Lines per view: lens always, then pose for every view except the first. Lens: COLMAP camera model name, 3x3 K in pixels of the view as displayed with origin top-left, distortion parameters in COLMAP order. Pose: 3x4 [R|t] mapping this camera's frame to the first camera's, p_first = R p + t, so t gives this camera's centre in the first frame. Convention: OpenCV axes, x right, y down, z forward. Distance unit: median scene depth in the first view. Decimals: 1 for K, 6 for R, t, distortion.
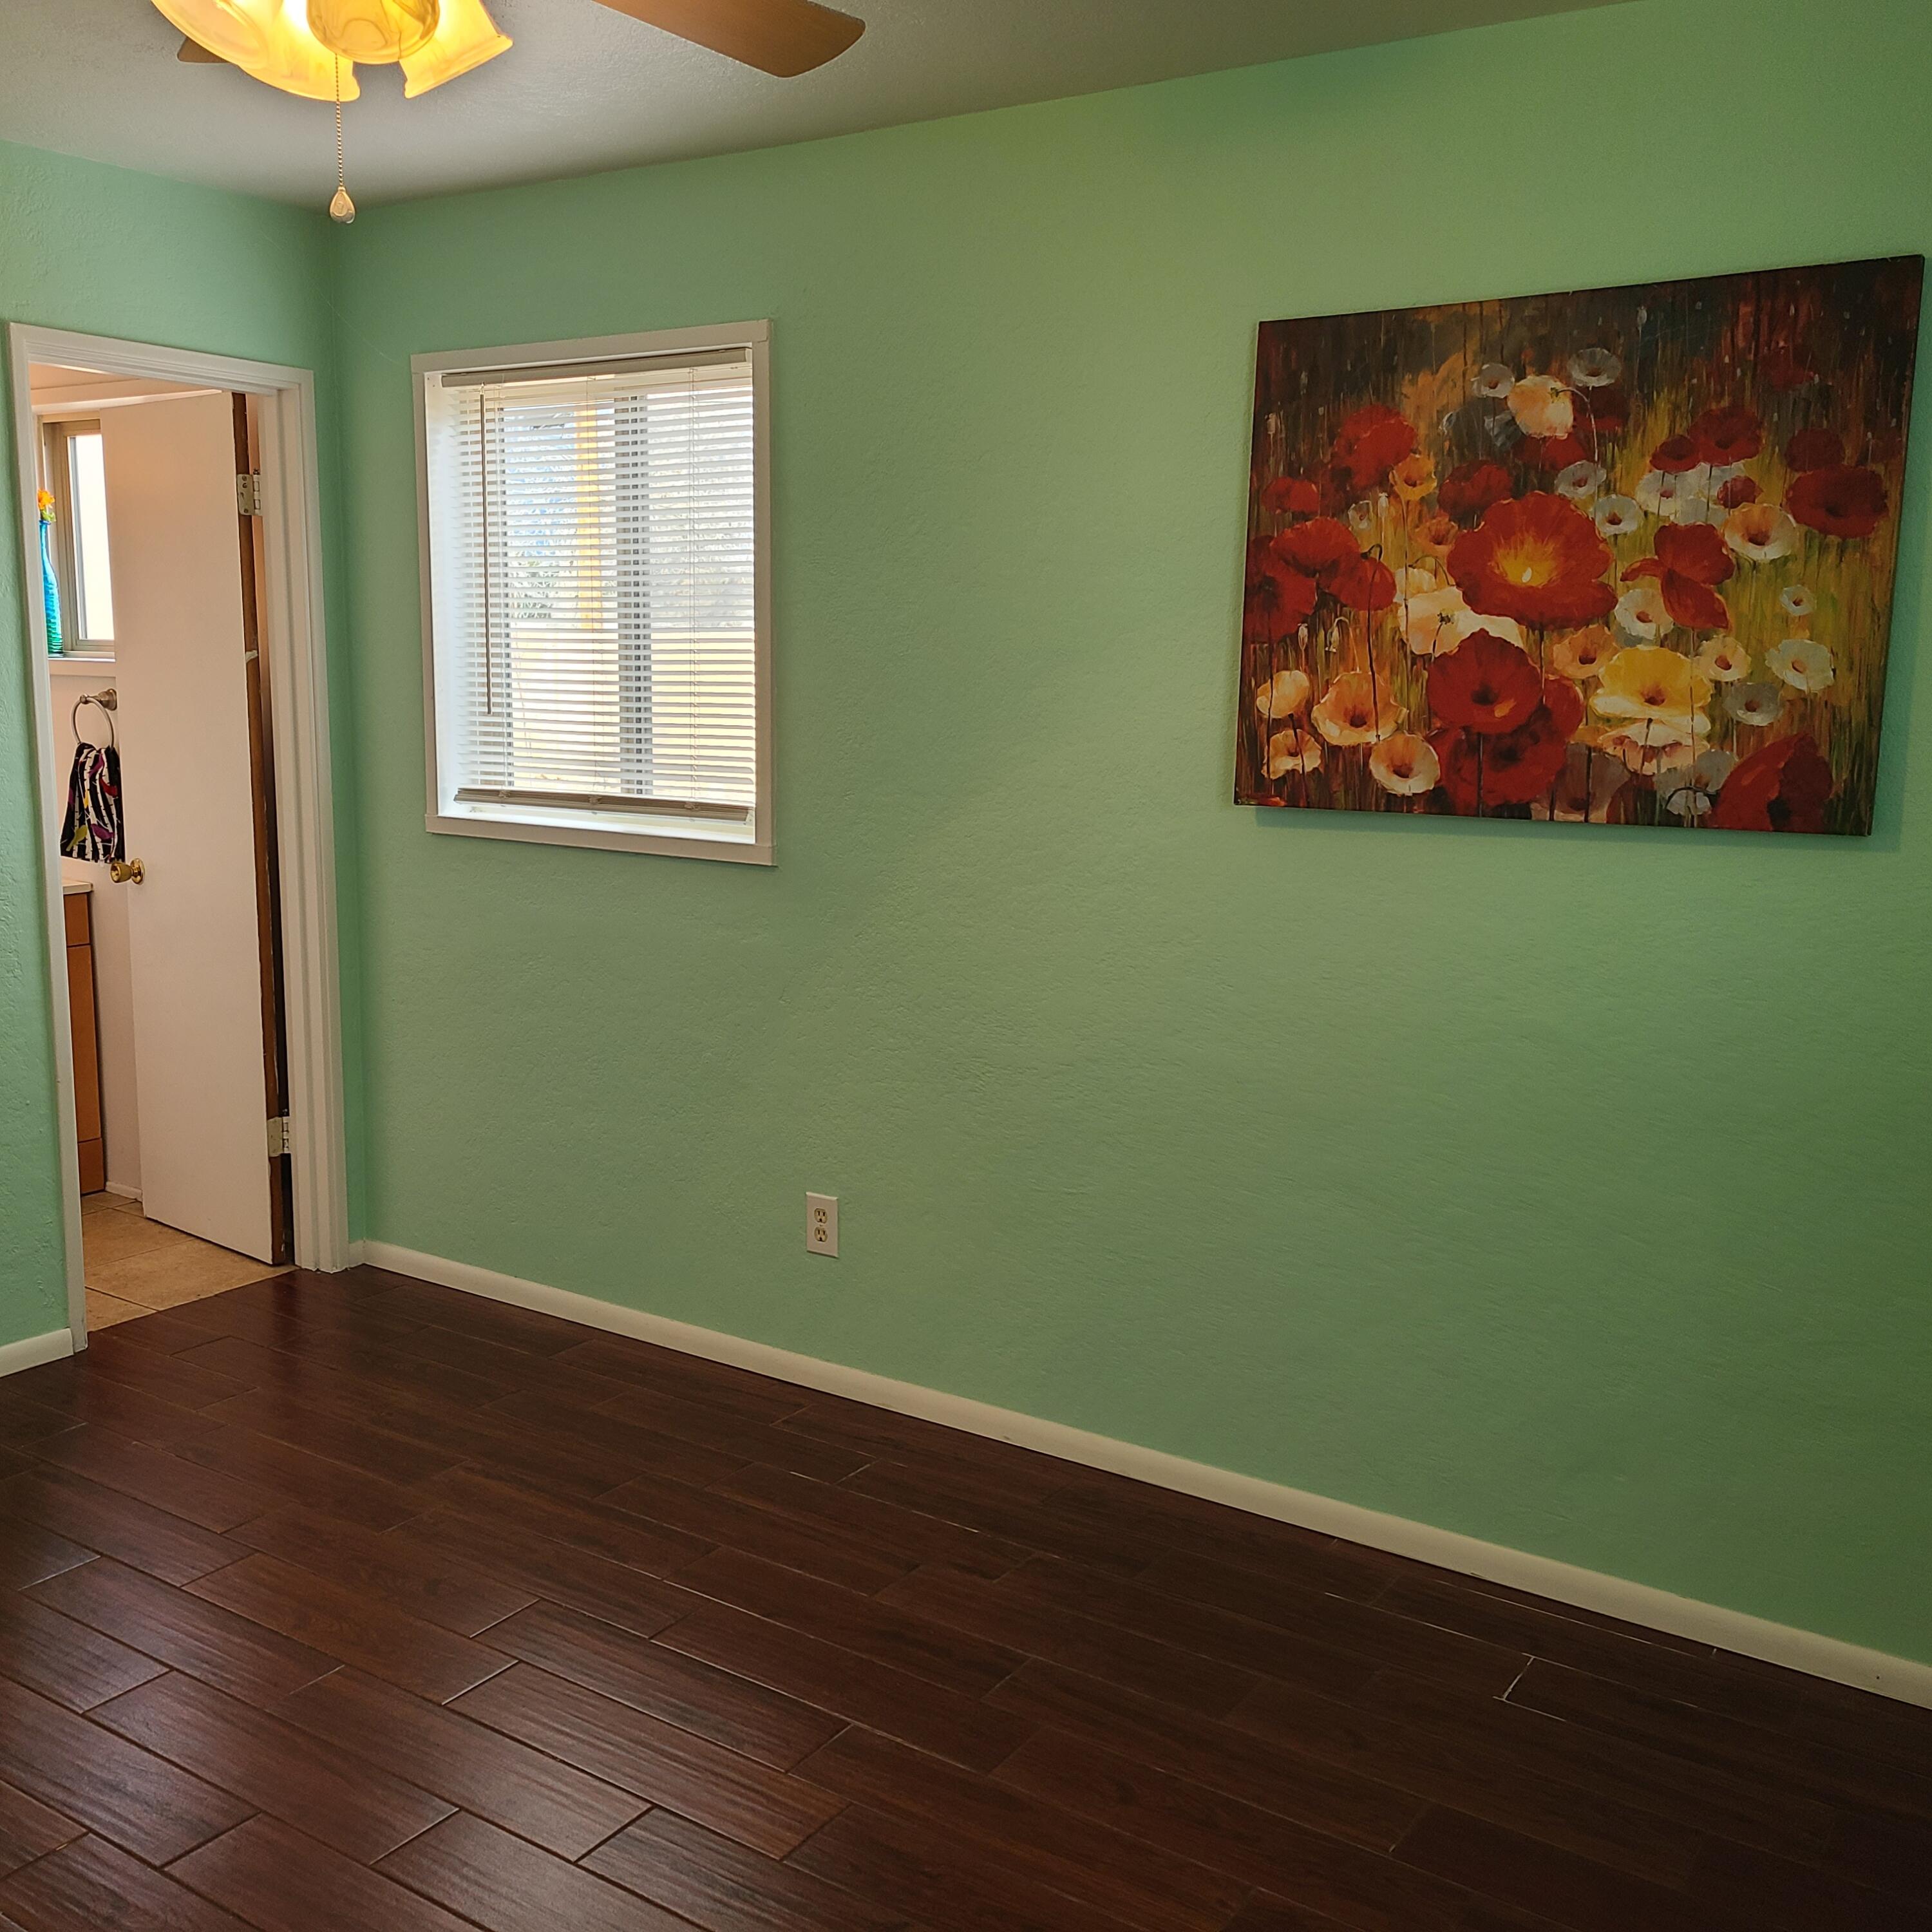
lens RADIAL K [[1916.3, 0, 935.1], [0, 1916.3, 967.5], [0, 0, 1]] dist [0.039614, 0.000000]
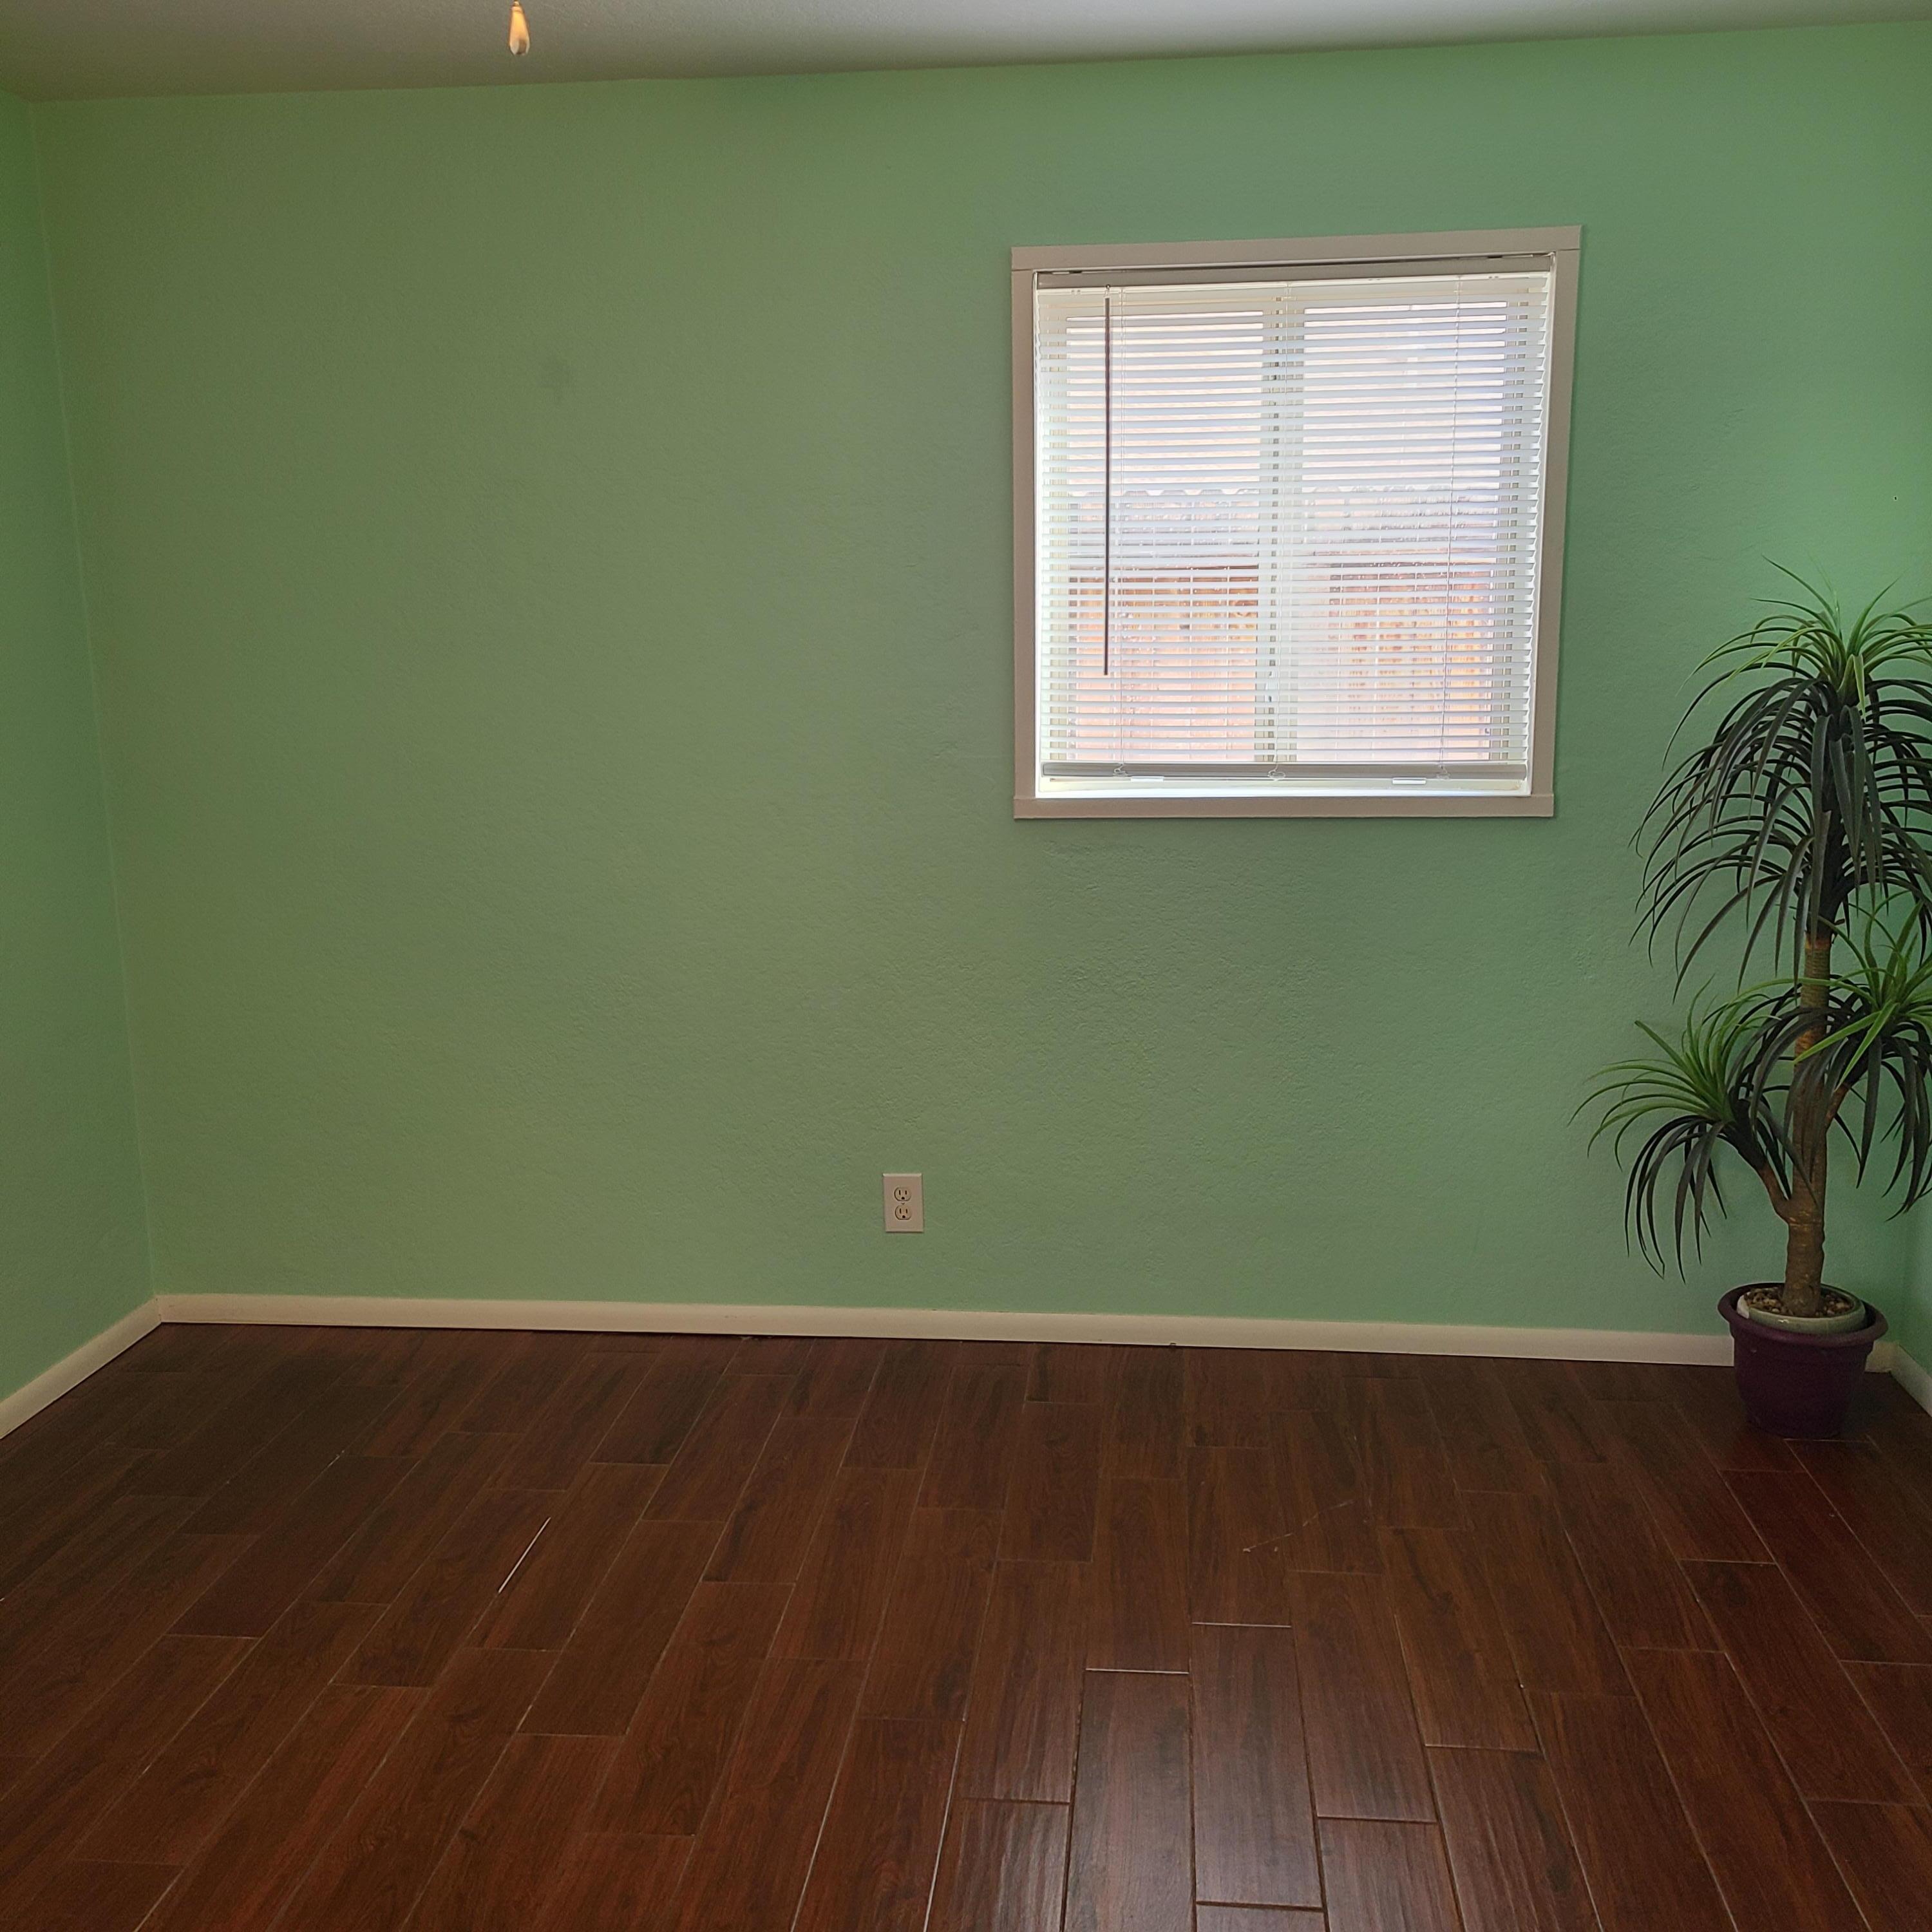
lens RADIAL K [[1916.3, 0, 985.0], [0, 1916.3, 979.5], [0, 0, 1]] dist [0.039614, 0.000000]
pose [[-0.471468, -0.179488, 0.863425, -0.741903], [0.147900, 0.949109, 0.278059, -0.147646], [-0.869393, 0.258797, -0.420928, 0.823796]]
